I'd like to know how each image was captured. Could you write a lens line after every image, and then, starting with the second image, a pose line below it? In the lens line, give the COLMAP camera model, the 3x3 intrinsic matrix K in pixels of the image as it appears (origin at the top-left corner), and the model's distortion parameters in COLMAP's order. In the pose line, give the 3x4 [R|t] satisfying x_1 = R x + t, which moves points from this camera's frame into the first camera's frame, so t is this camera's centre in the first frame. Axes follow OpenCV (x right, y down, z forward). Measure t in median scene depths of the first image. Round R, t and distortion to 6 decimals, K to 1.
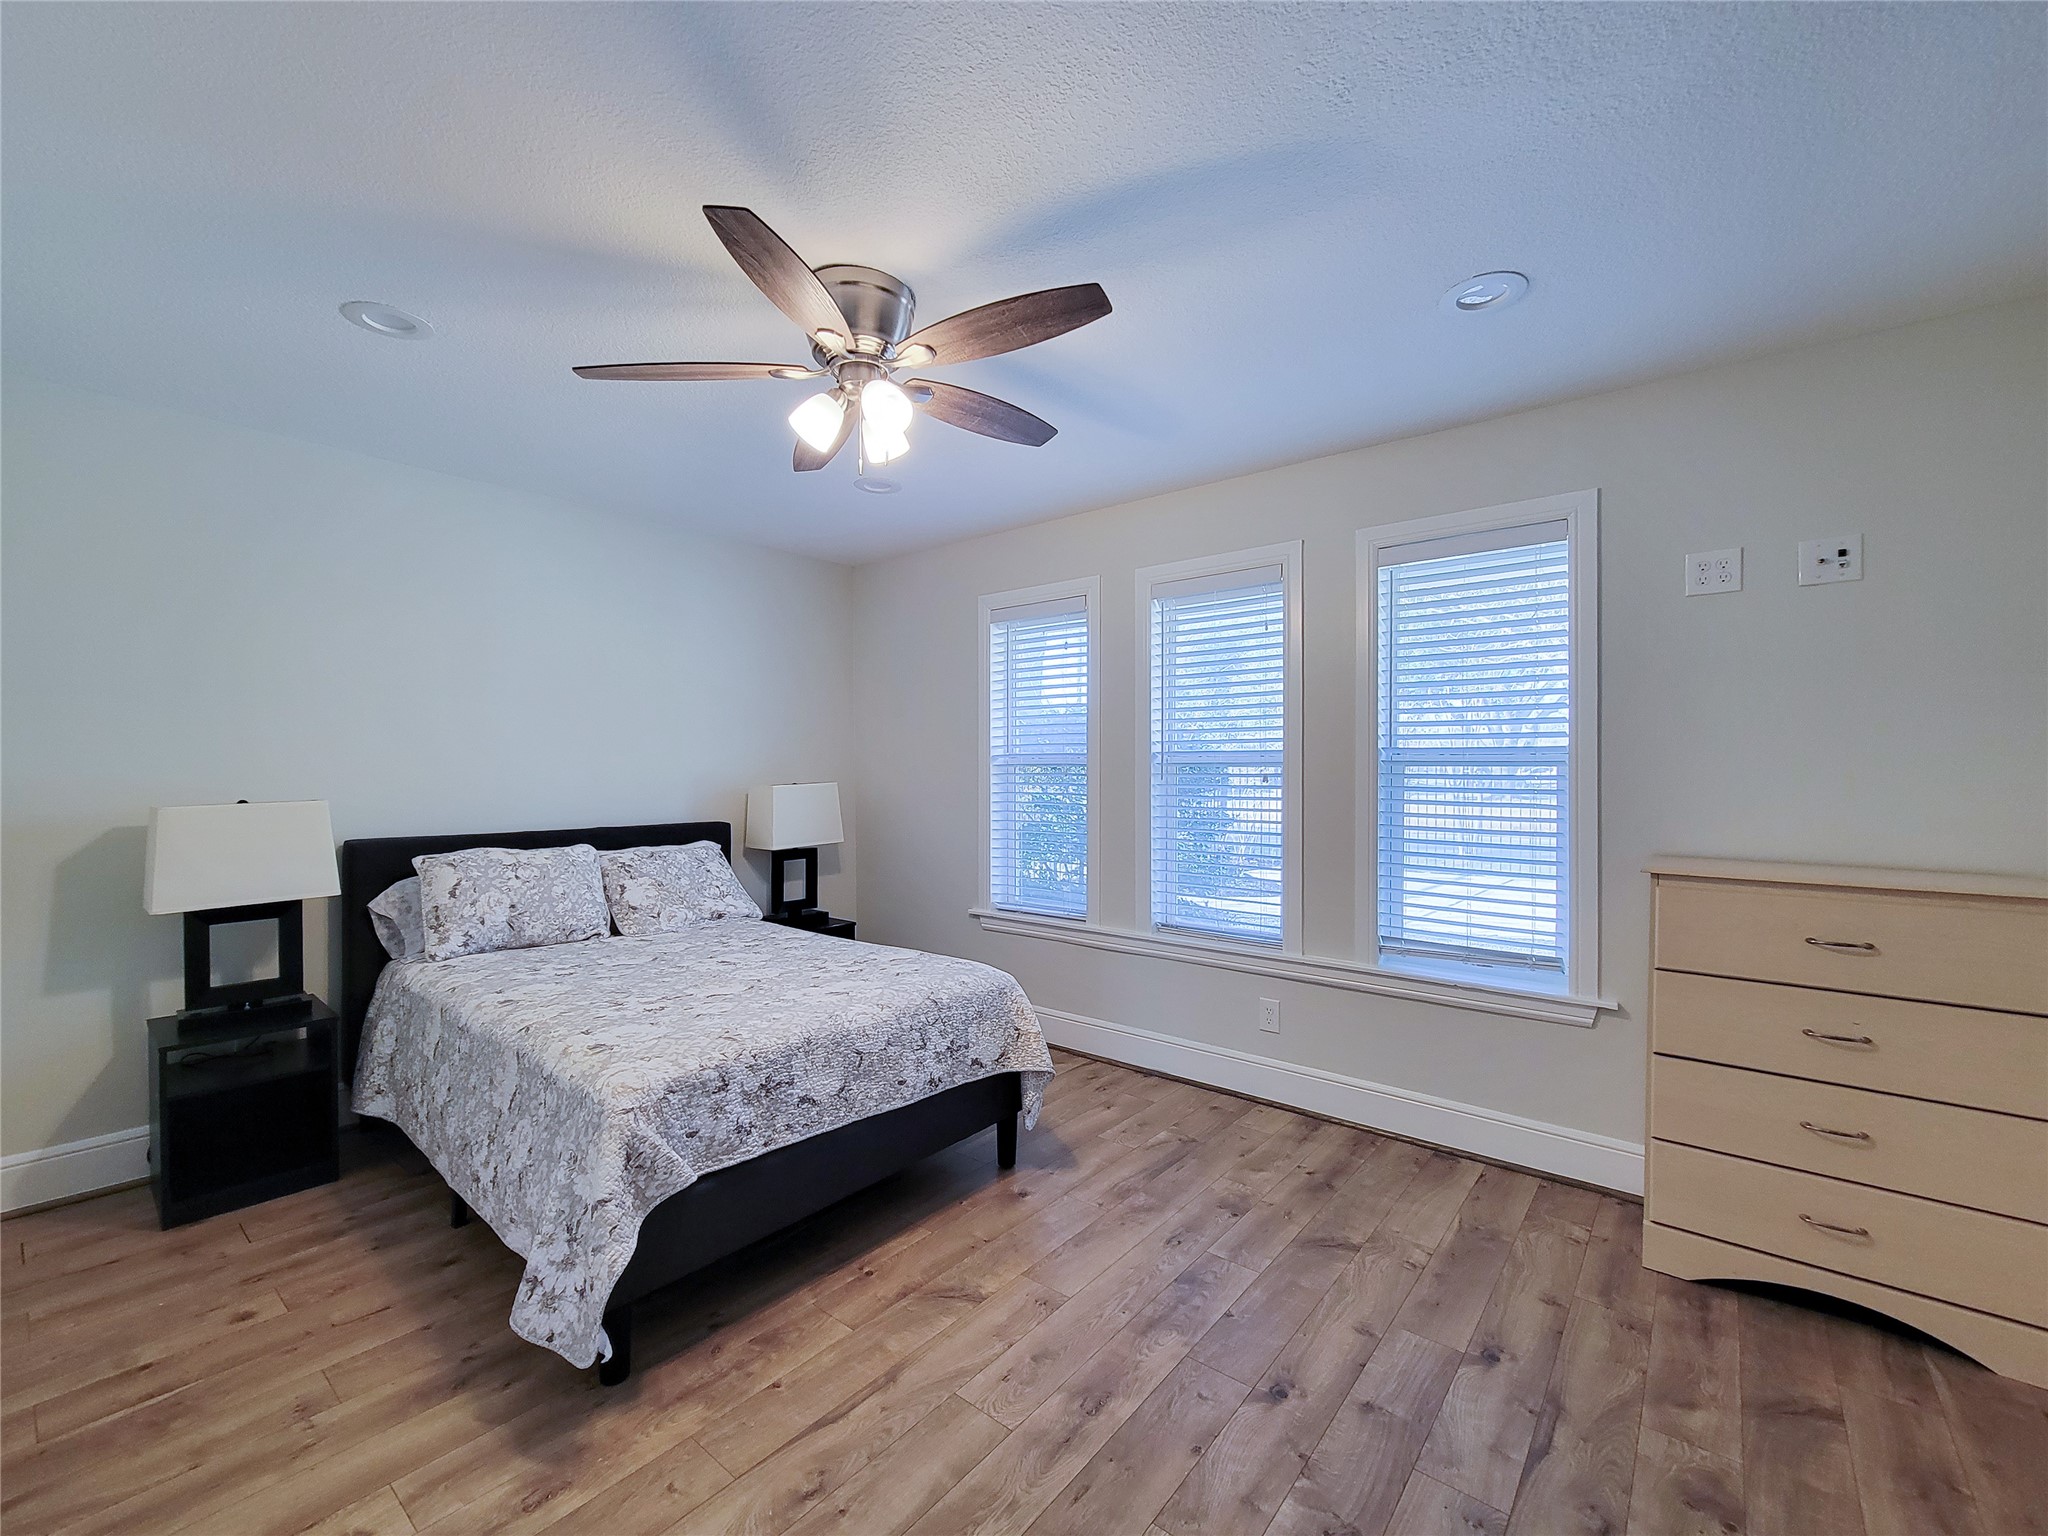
lens RADIAL K [[873.7, 0, 1035.3], [0, 873.7, 774.5], [0, 0, 1]] dist [0.002385, -0.000339]
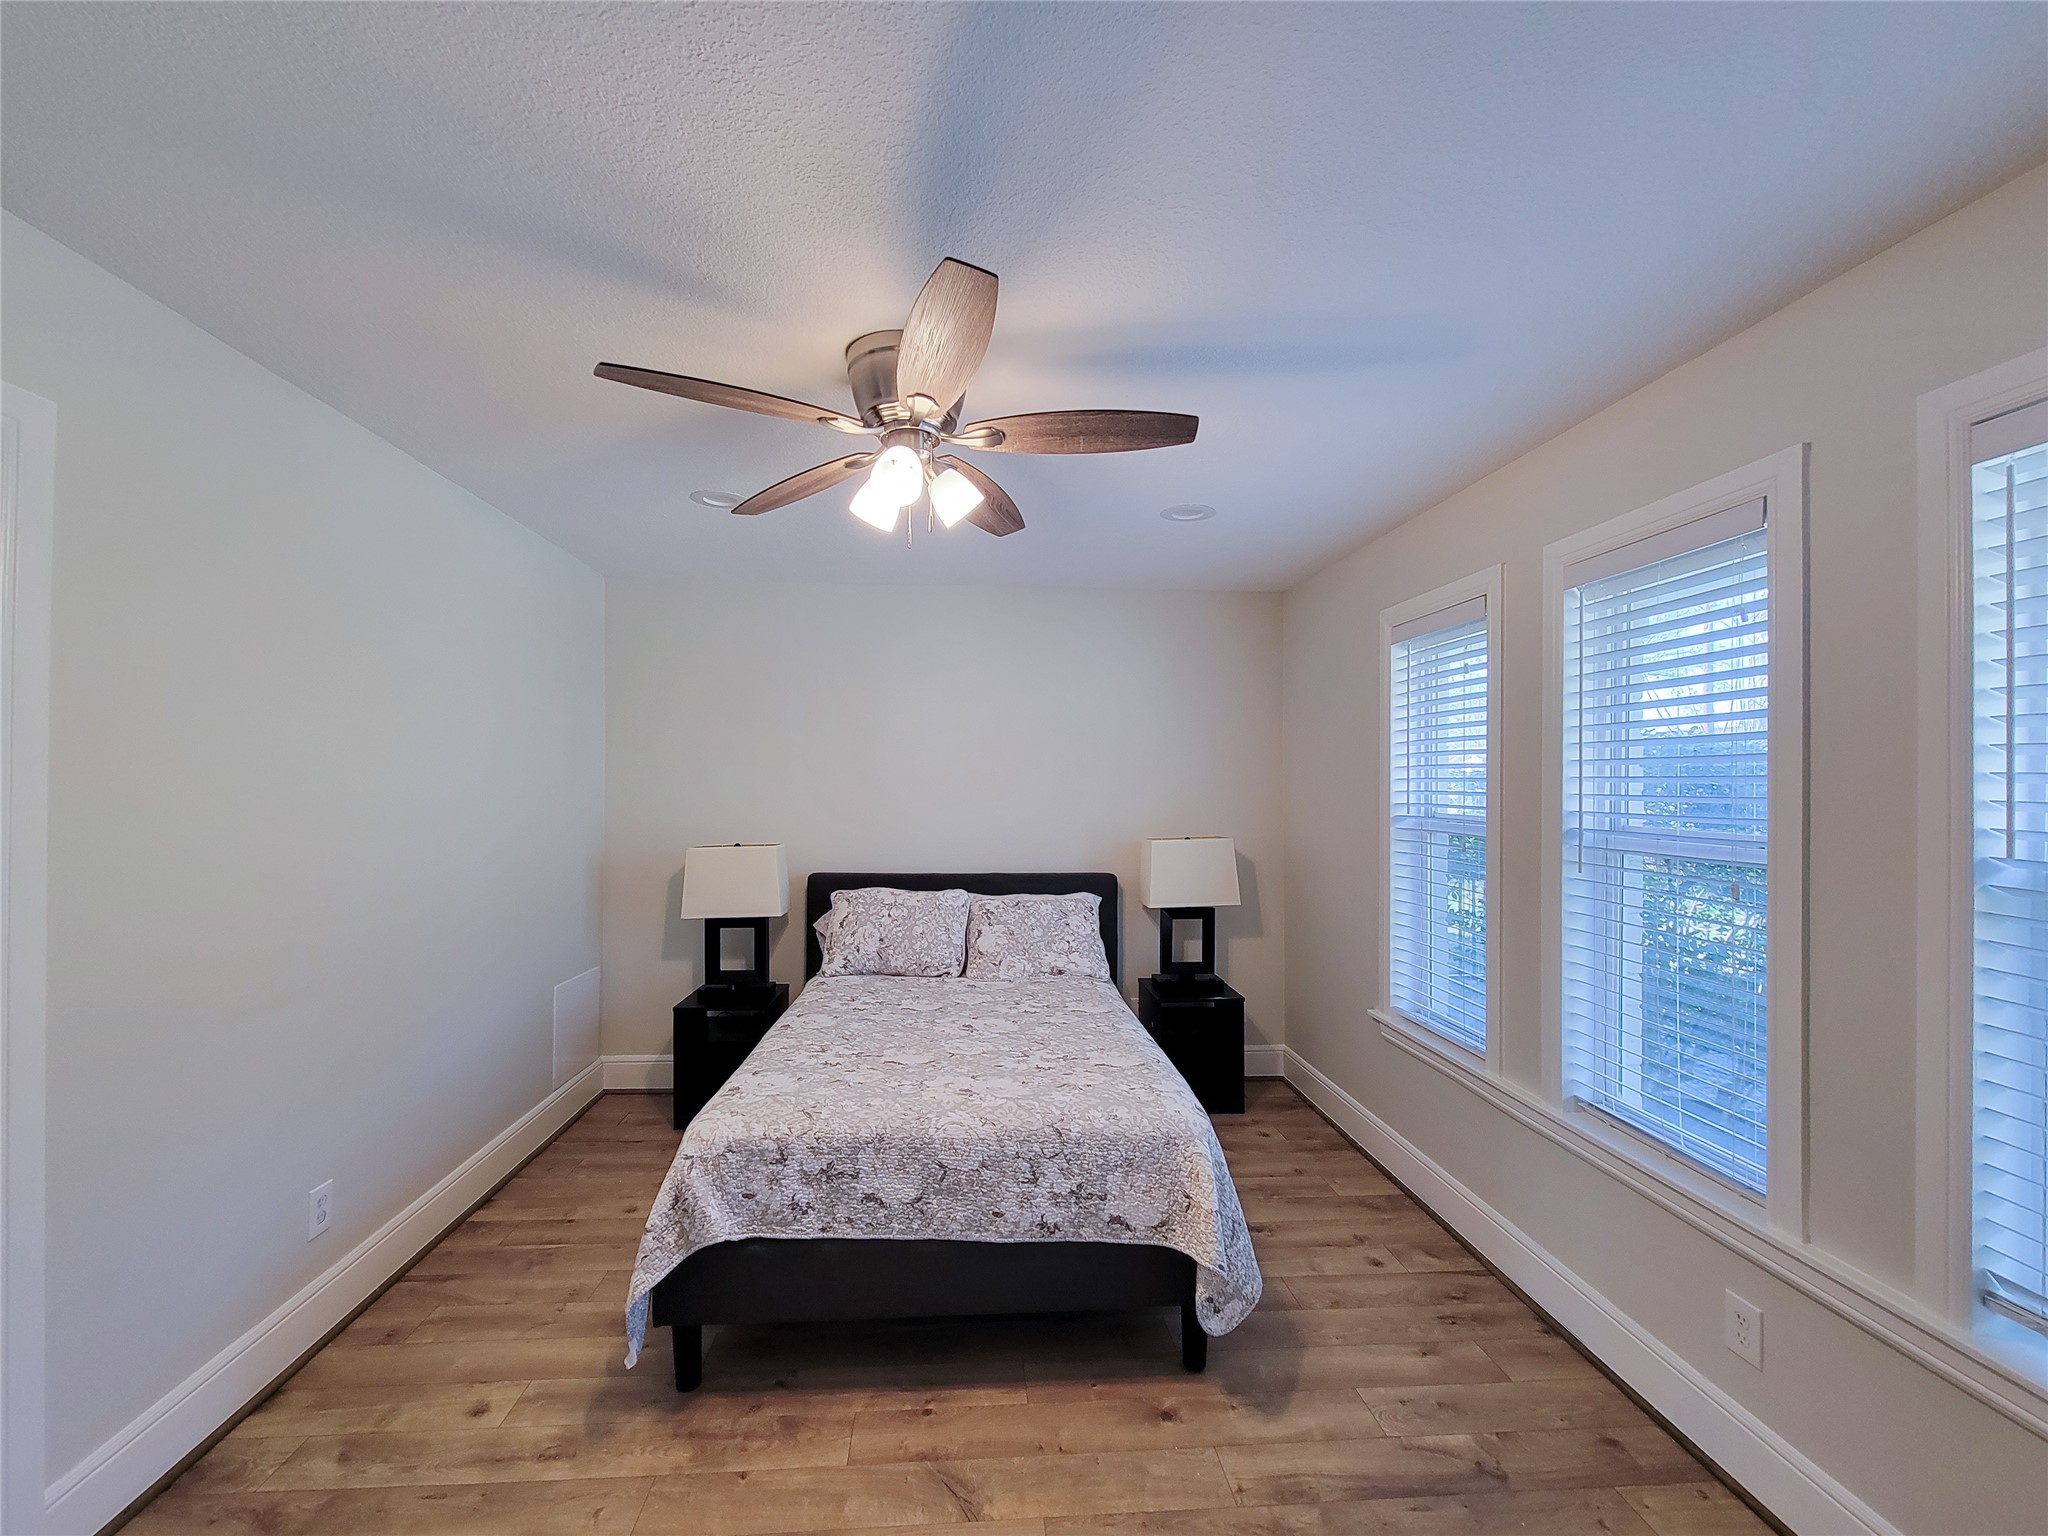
lens RADIAL K [[873.7, 0, 1035.3], [0, 873.7, 774.5], [0, 0, 1]] dist [0.002385, -0.000339]
pose [[0.674941, 0.003333, -0.737864, 0.512163], [-0.009834, 0.999942, -0.004479, -0.086583], [0.737806, 0.010279, 0.674935, 0.418285]]
